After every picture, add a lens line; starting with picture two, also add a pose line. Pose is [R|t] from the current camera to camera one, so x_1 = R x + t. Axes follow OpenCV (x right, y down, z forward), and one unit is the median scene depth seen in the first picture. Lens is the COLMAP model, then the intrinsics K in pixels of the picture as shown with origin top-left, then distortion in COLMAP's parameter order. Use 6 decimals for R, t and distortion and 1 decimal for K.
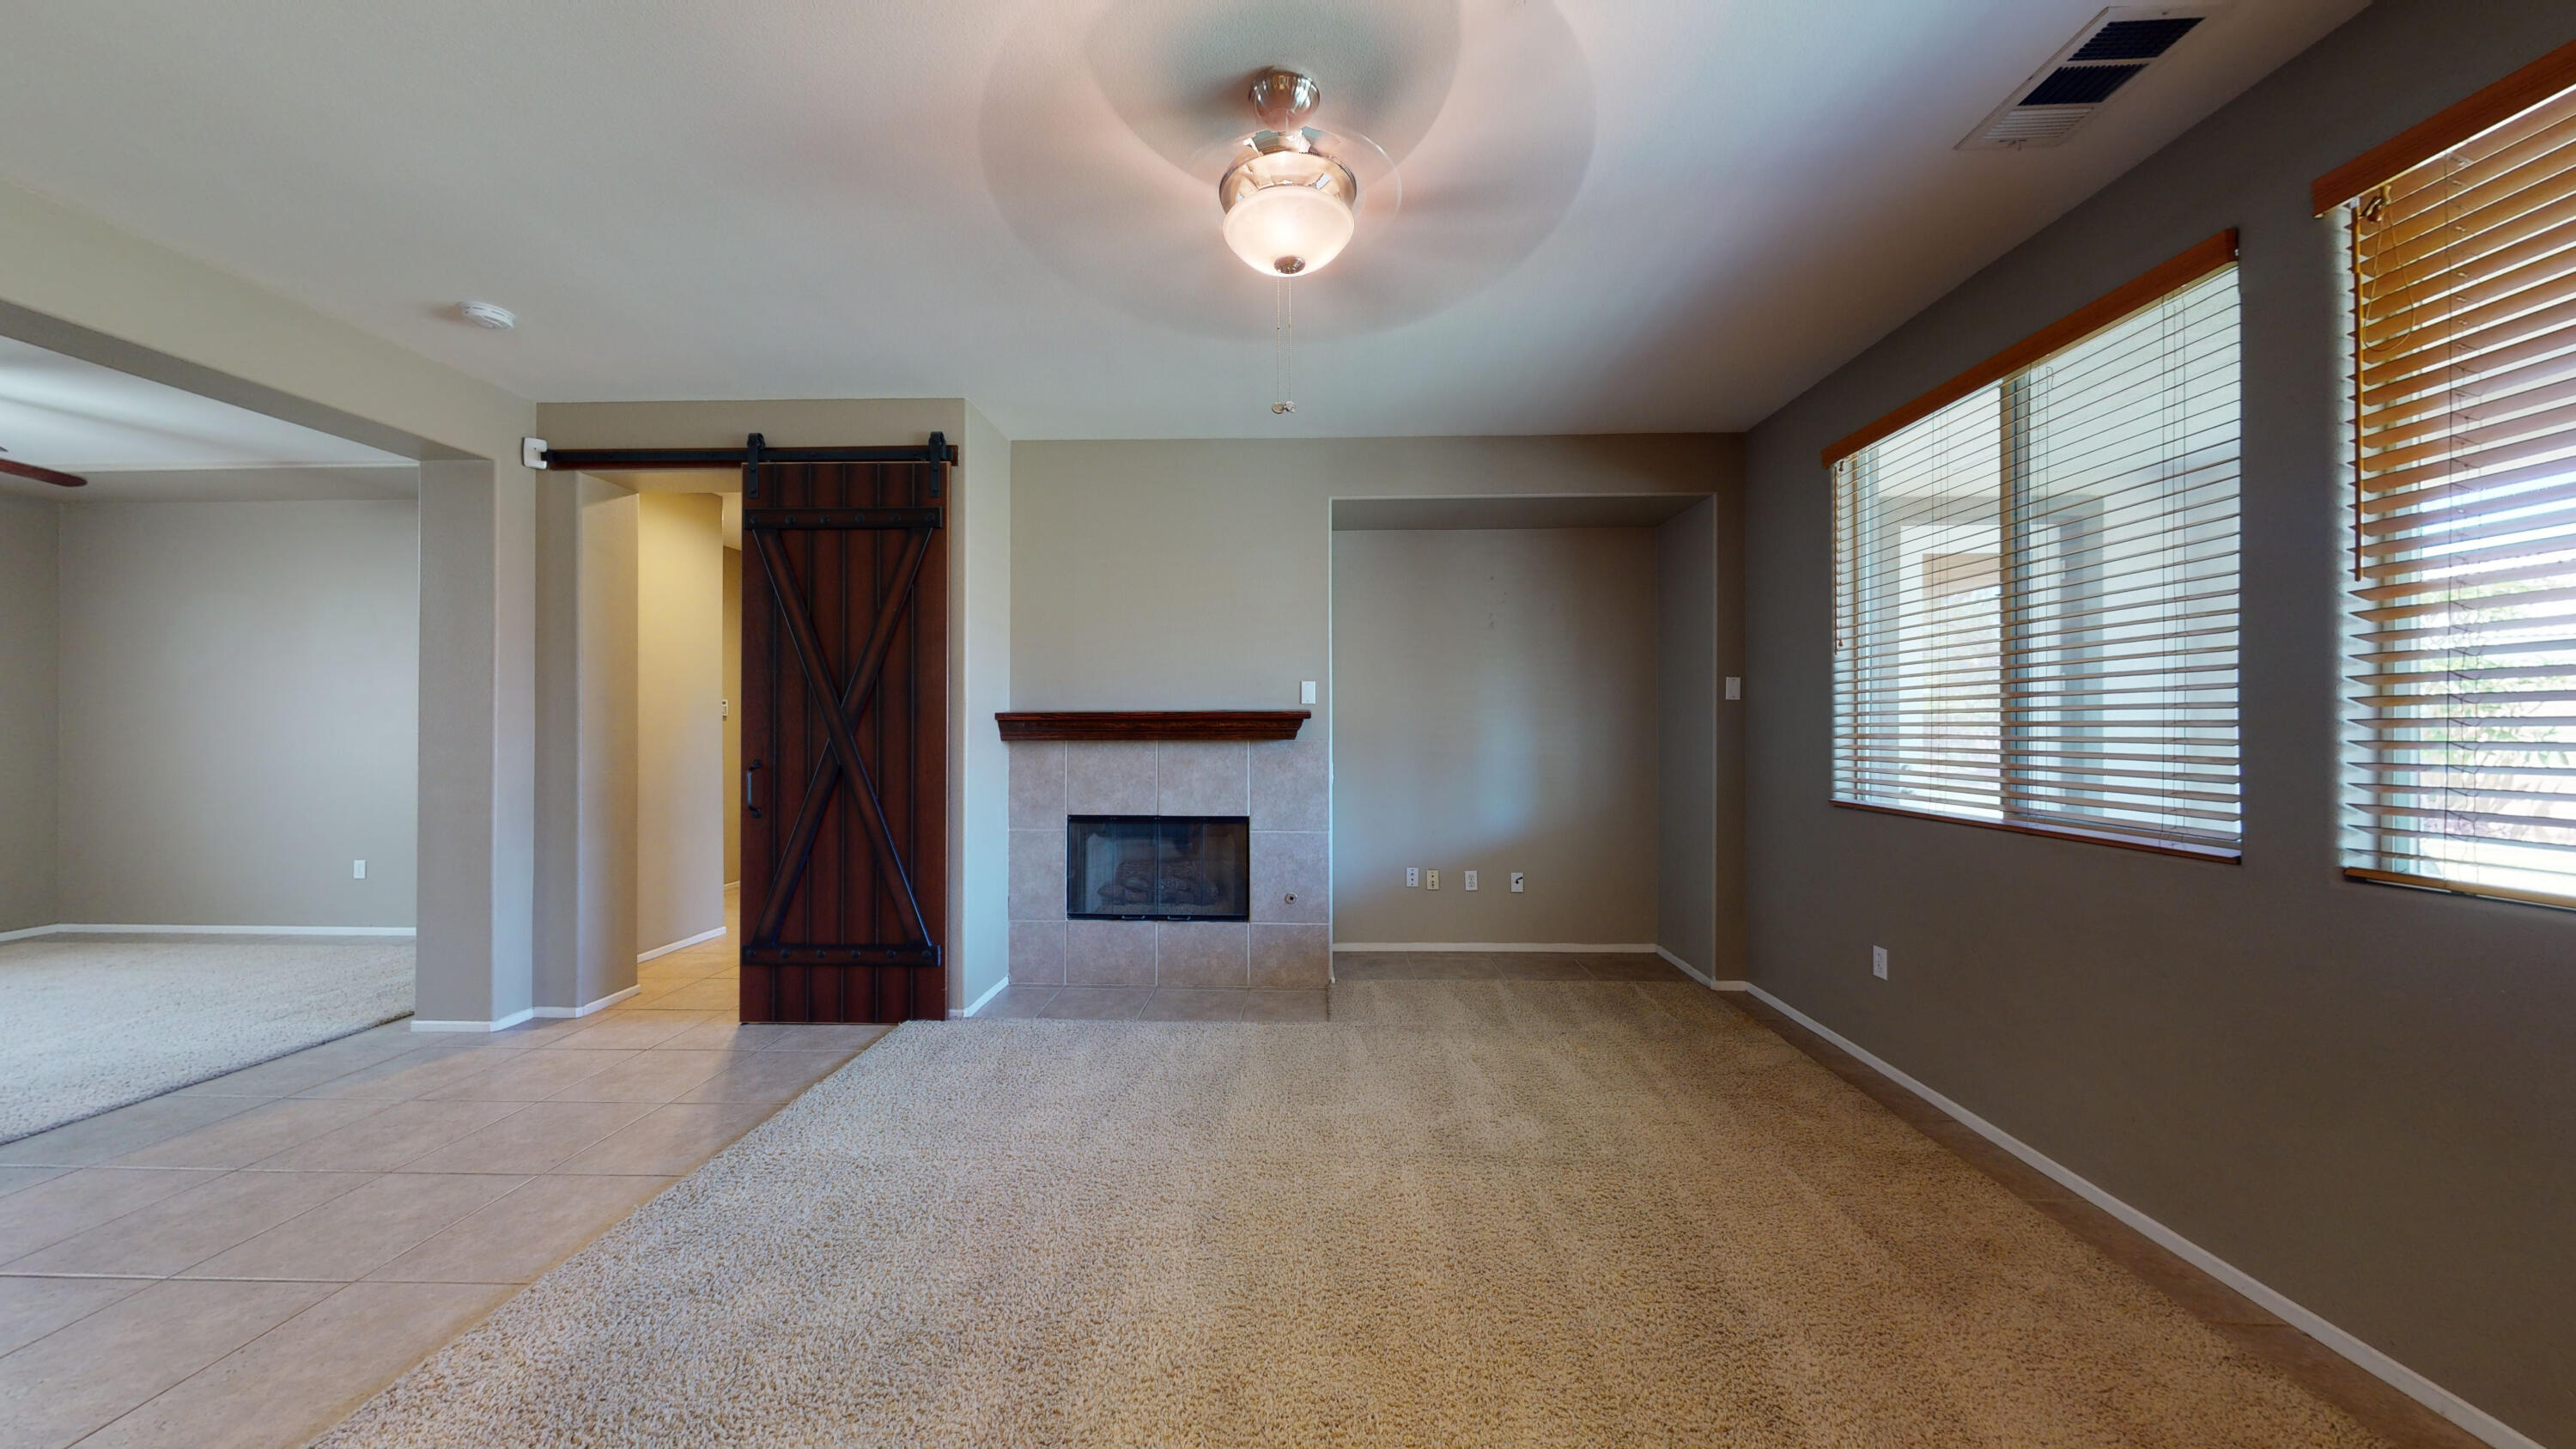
lens RADIAL K [[872.6, 0, 1214.7], [0, 872.6, 725.2], [0, 0, 1]] dist [0.007229, -0.000163]
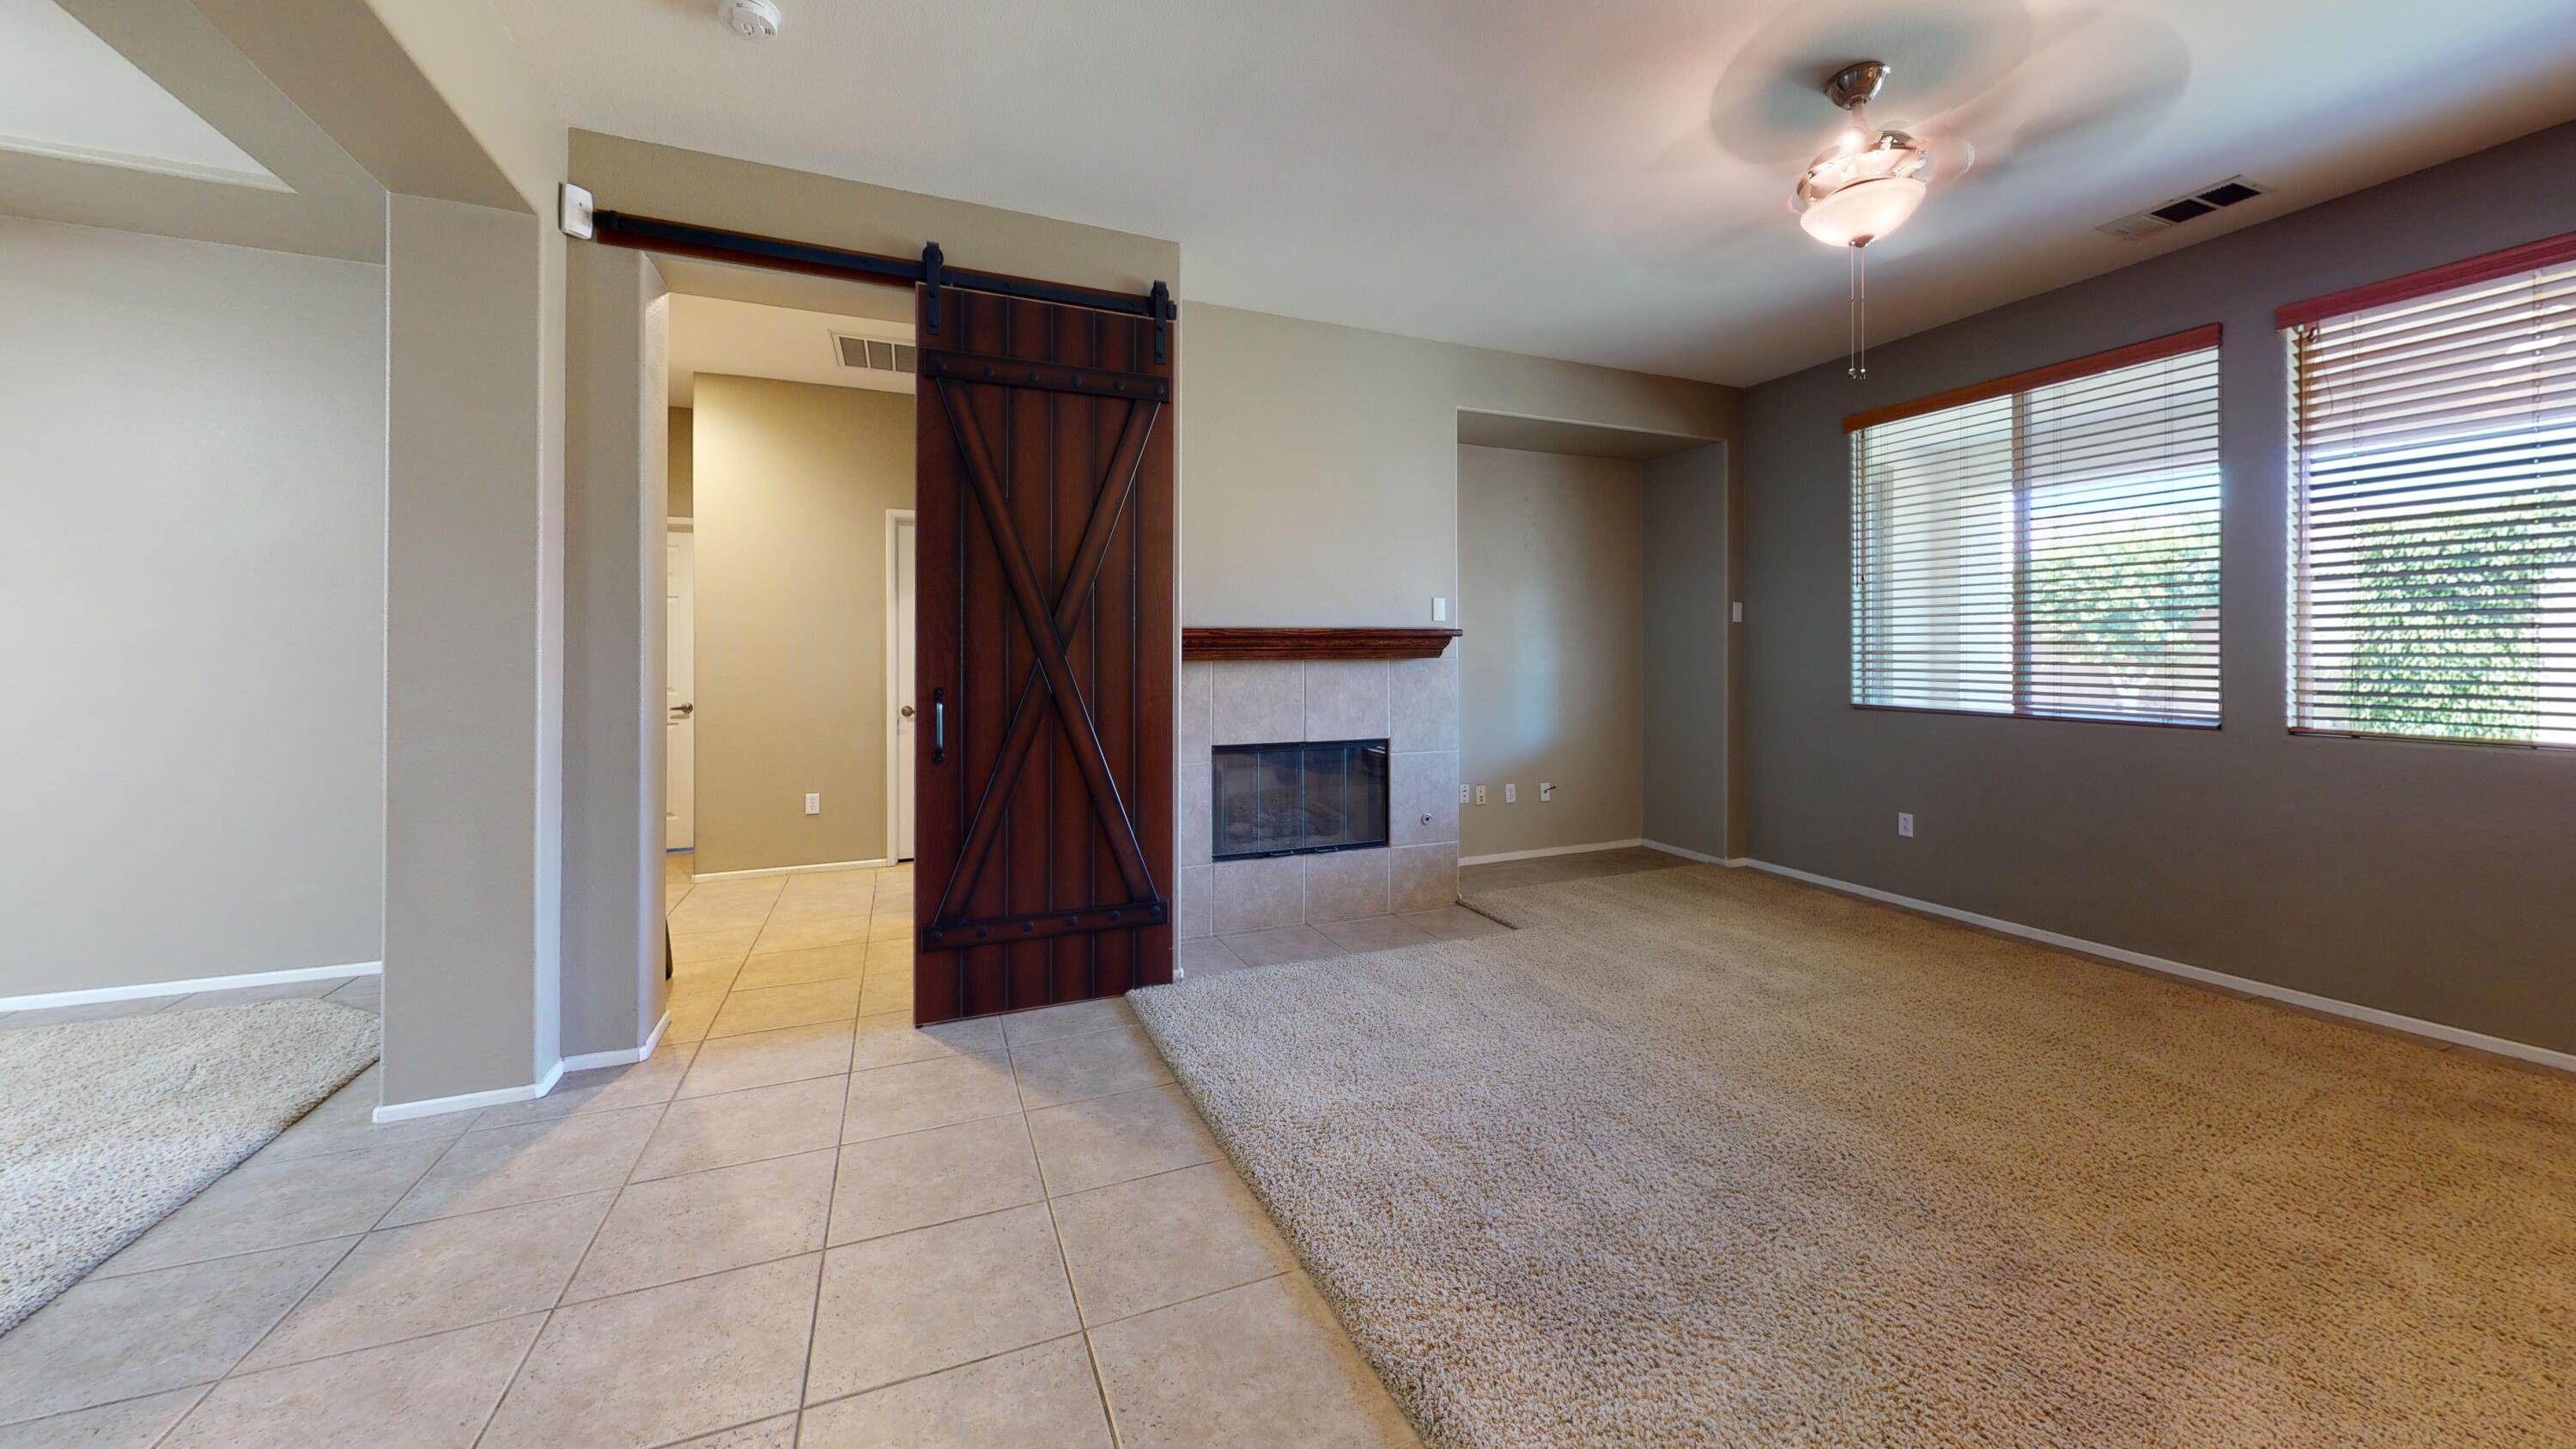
lens RADIAL K [[1014.2, 0, 1304.0], [0, 1014.2, 729.1], [0, 0, 1]] dist [-0.000840, -0.000180]
pose [[0.884824, -0.036367, 0.464504, -0.652854], [-0.002054, 0.996635, 0.081941, 0.003806], [-0.465921, -0.073457, 0.881772, 0.069763]]
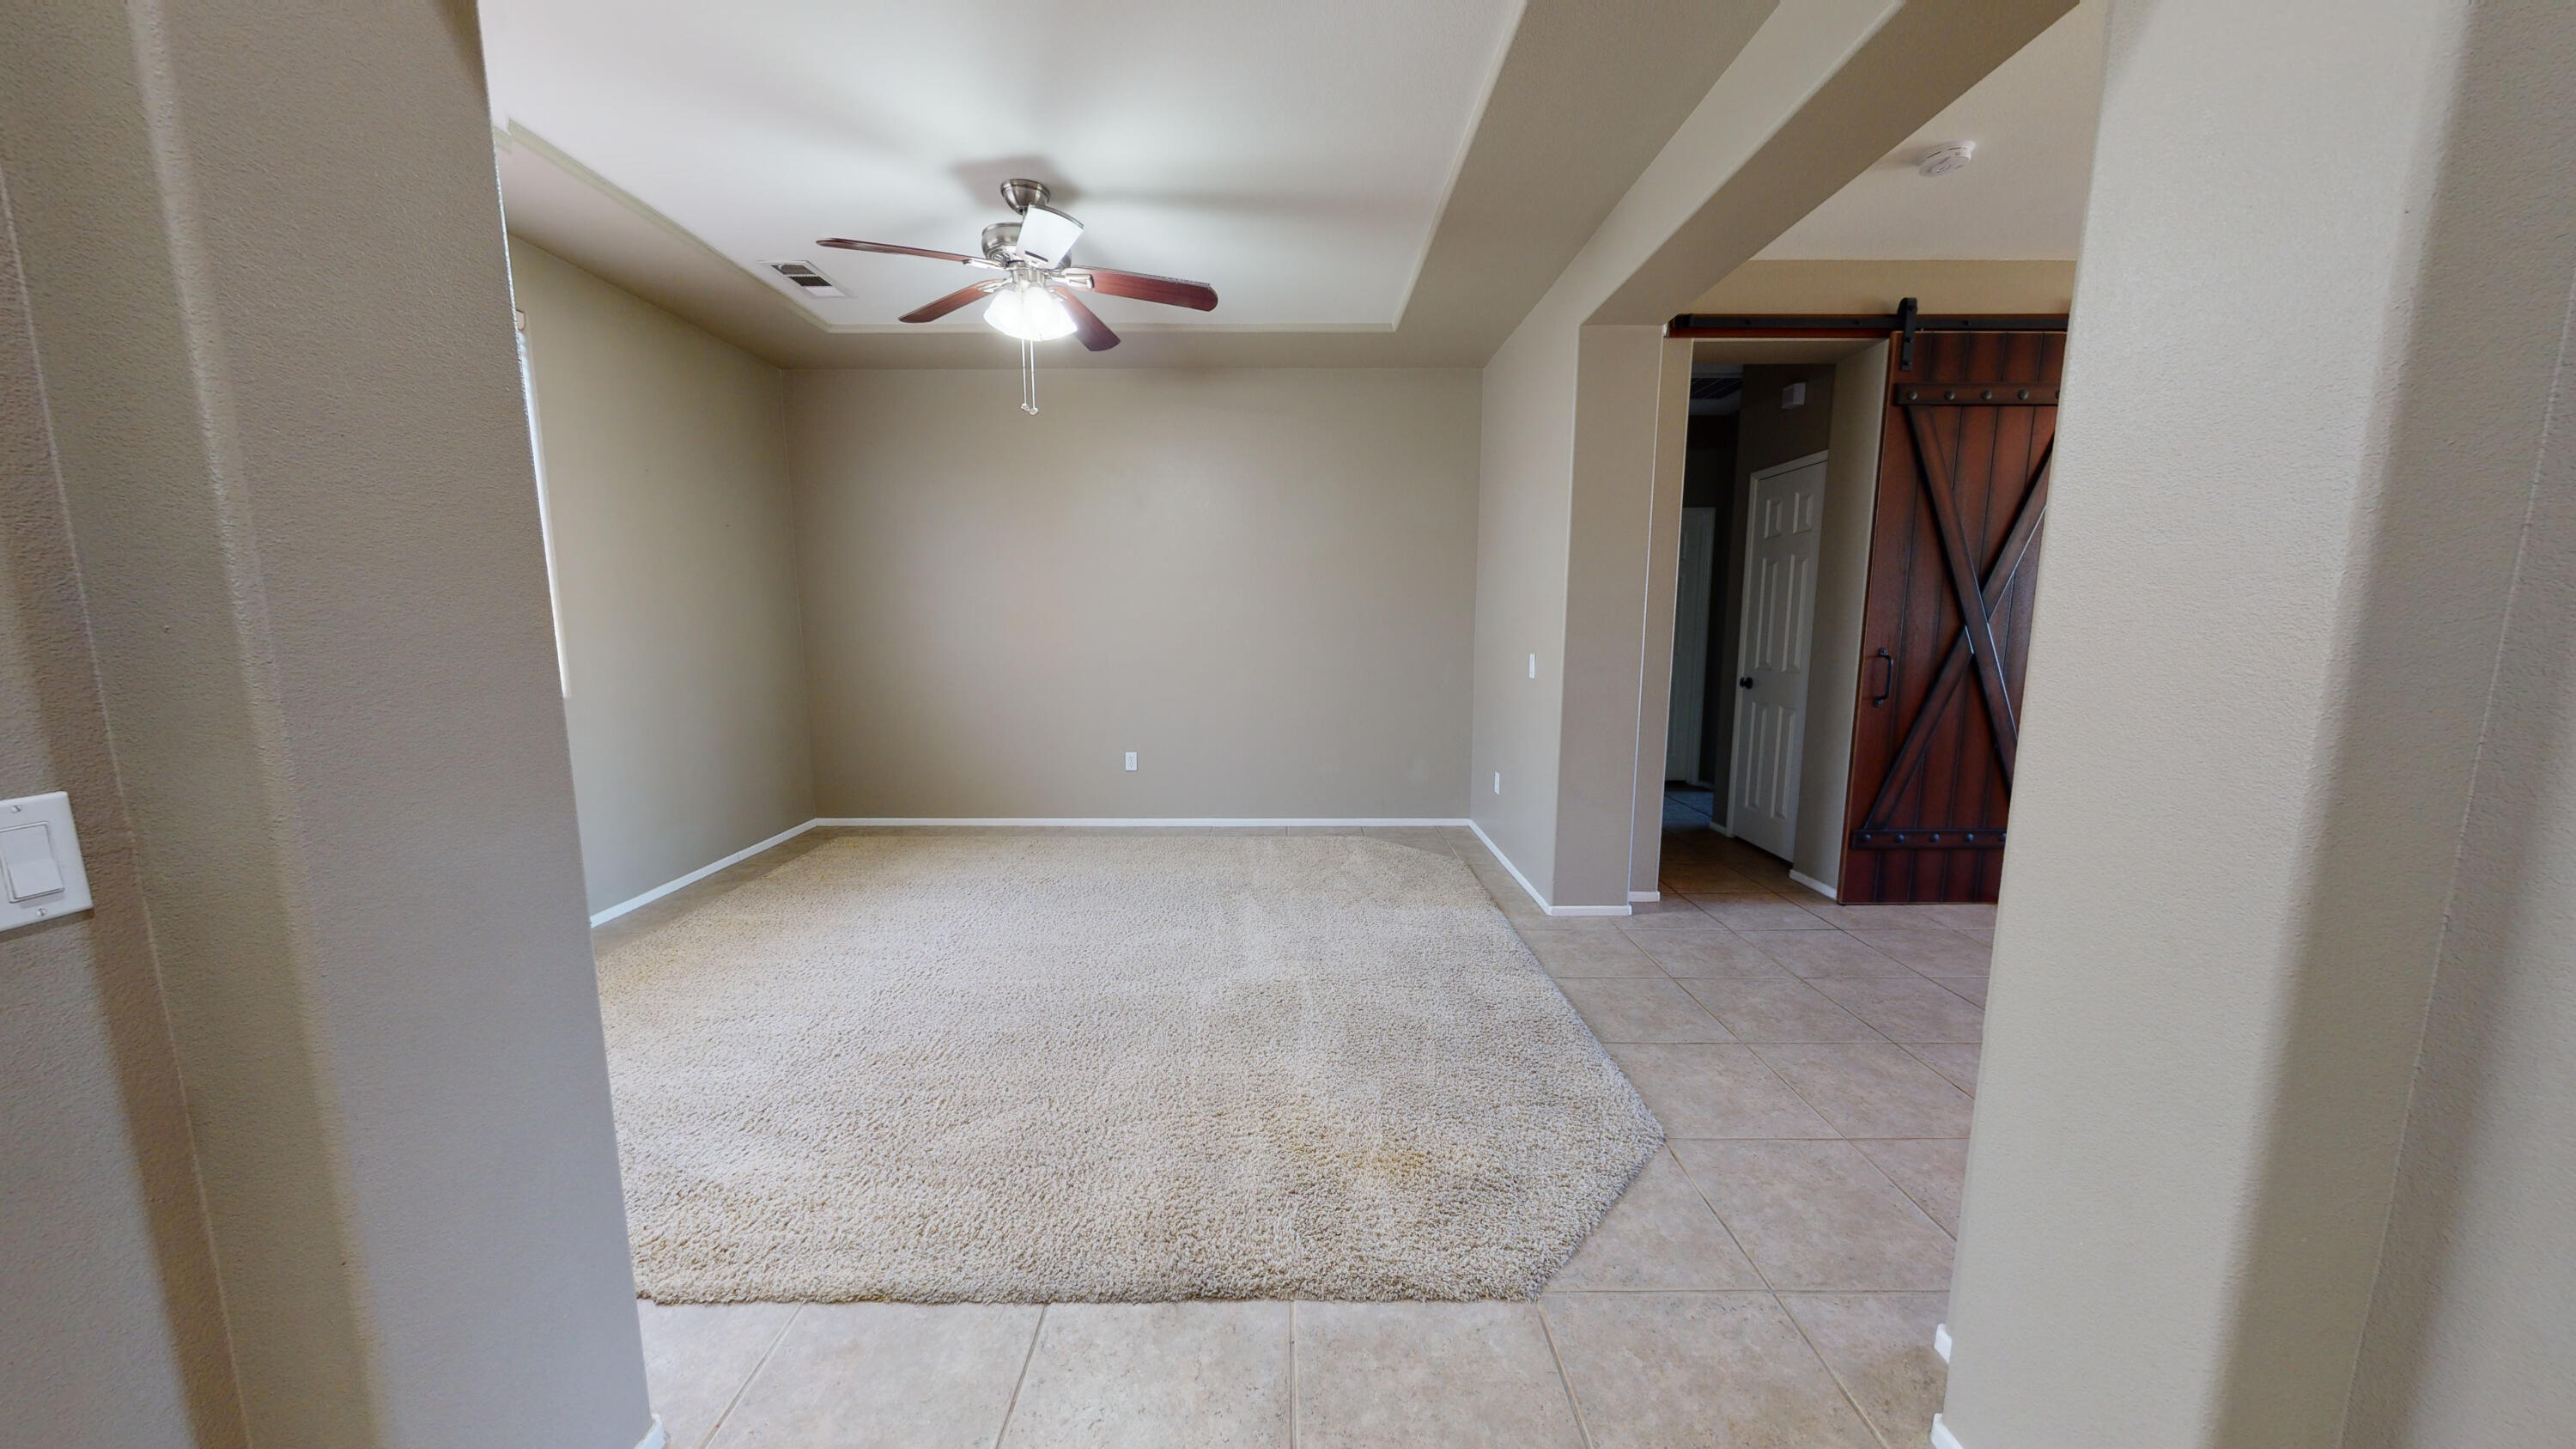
lens RADIAL K [[859.2, 0, 1345.2], [0, 859.2, 720.5], [0, 0, 1]] dist [-0.000096, -0.000003]
pose [[0.997339, -0.006395, 0.072622, -1.194076], [-0.002295, 0.992897, 0.118953, 0.009042], [-0.072866, -0.118803, 0.990241, 0.074078]]
